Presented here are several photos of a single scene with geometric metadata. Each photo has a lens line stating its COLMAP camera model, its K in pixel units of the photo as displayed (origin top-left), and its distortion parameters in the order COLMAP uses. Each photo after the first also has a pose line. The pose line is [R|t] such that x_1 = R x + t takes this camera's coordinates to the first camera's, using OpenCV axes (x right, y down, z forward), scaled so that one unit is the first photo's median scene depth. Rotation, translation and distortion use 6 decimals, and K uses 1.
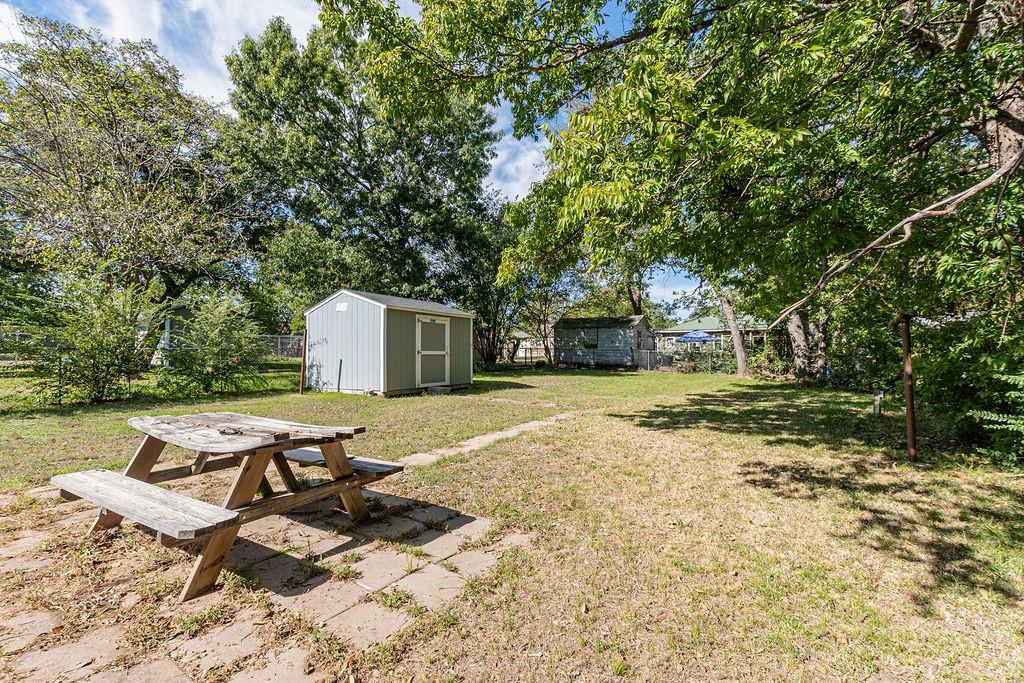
lens RADIAL K [[462.0, 0, 506.4], [0, 462.0, 358.6], [0, 0, 1]] dist [0.001534, 0.000033]
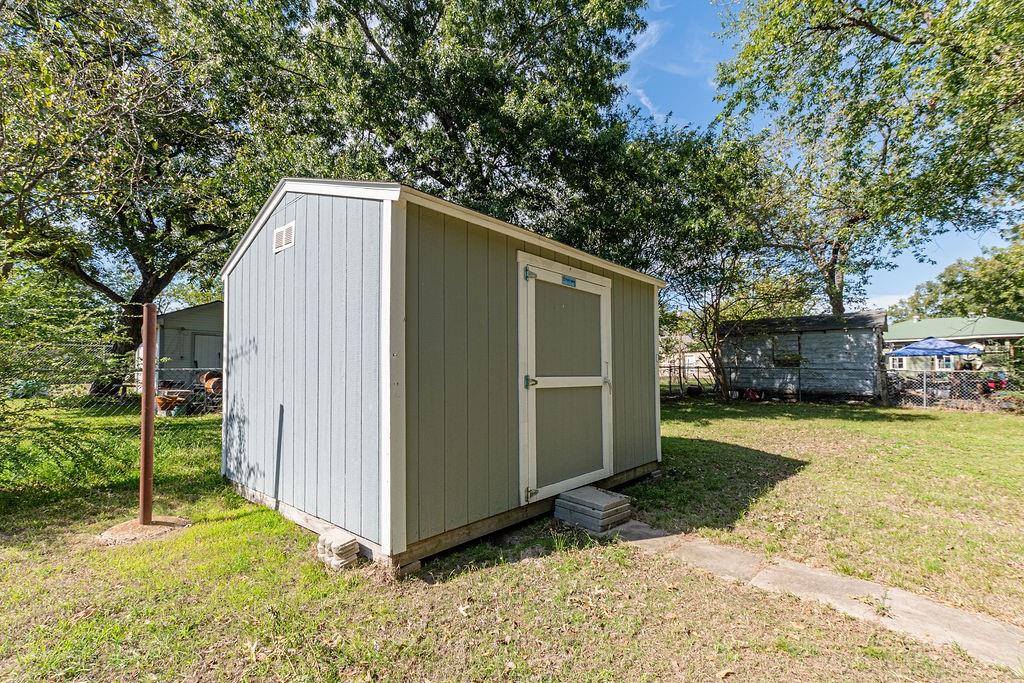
lens RADIAL K [[462.0, 0, 506.4], [0, 462.0, 358.6], [0, 0, 1]] dist [0.001534, 0.000033]
pose [[0.984187, -0.008316, -0.176937, -0.145217], [0.000994, 0.999141, -0.041431, -0.015272], [0.177130, 0.040600, 0.983350, 0.678550]]
